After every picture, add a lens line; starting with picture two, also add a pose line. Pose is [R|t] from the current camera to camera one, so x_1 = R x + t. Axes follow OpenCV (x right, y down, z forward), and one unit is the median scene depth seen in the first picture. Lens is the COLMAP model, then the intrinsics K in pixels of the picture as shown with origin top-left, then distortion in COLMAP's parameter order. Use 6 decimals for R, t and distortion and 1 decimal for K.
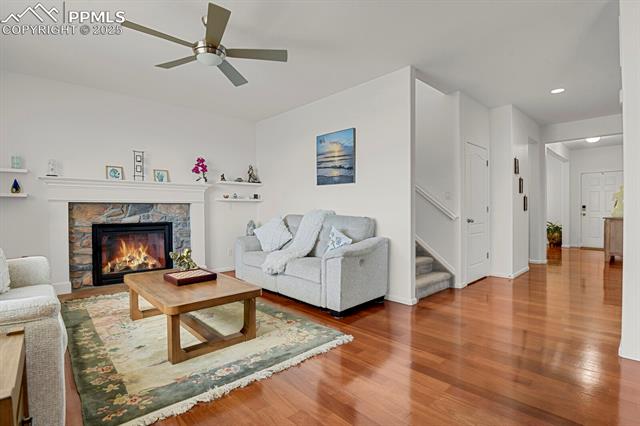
lens RADIAL K [[314.6, 0, 322.9], [0, 314.6, 212.9], [0, 0, 1]] dist [-0.023914, -0.003316]
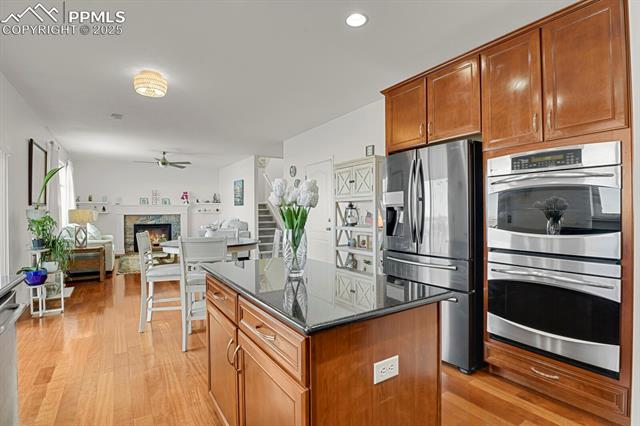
lens RADIAL K [[314.6, 0, 324.4], [0, 314.6, 210.6], [0, 0, 1]] dist [-0.023914, -0.003316]
pose [[0.982872, -0.001485, -0.184282, 0.967787], [-0.000586, 0.999937, -0.011184, -0.037369], [0.184287, 0.011100, 0.982810, -0.909839]]
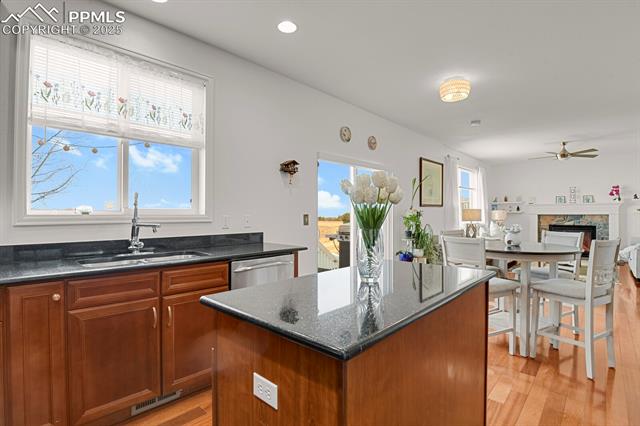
lens RADIAL K [[314.6, 0, 322.8], [0, 314.6, 212.2], [0, 0, 1]] dist [-0.023914, -0.003316]
pose [[0.065765, 0.000872, -0.997835, 1.183969], [-0.007221, 0.999974, 0.000398, -0.037038], [0.997809, 0.007180, 0.065770, -0.634421]]
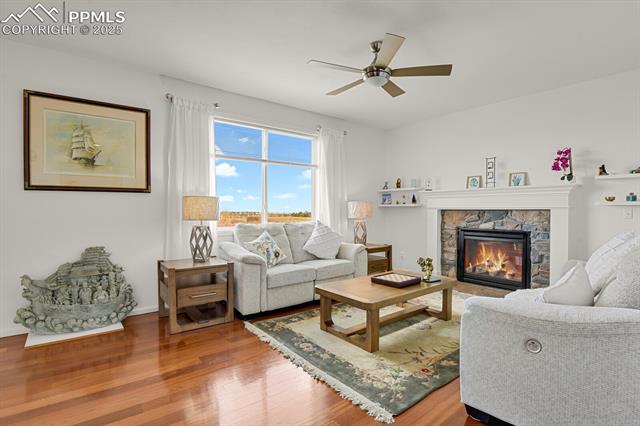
lens RADIAL K [[314.6, 0, 323.8], [0, 314.6, 213.4], [0, 0, 1]] dist [-0.023914, -0.003316]
pose [[-0.088525, 0.015214, -0.995958, 0.459649], [-0.010219, 0.999817, 0.016181, -0.030818], [0.996022, 0.011610, -0.088353, 0.560508]]
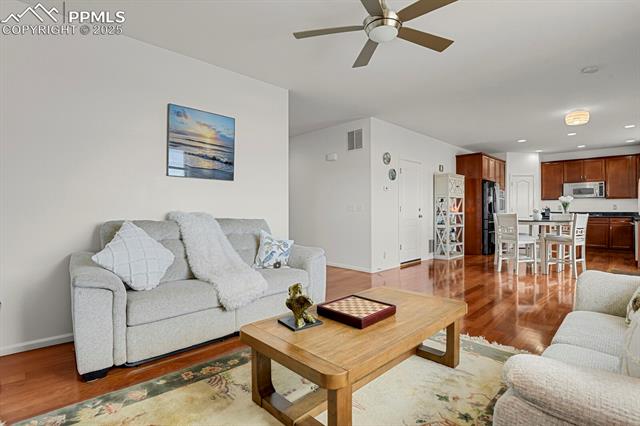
lens RADIAL K [[314.6, 0, 322.5], [0, 314.6, 210.3], [0, 0, 1]] dist [-0.023914, -0.003316]
pose [[-0.007505, 0.006477, 0.999951, -0.735322], [0.008566, 0.999943, -0.006413, -0.006030], [-0.999935, 0.008517, -0.007560, 0.719184]]
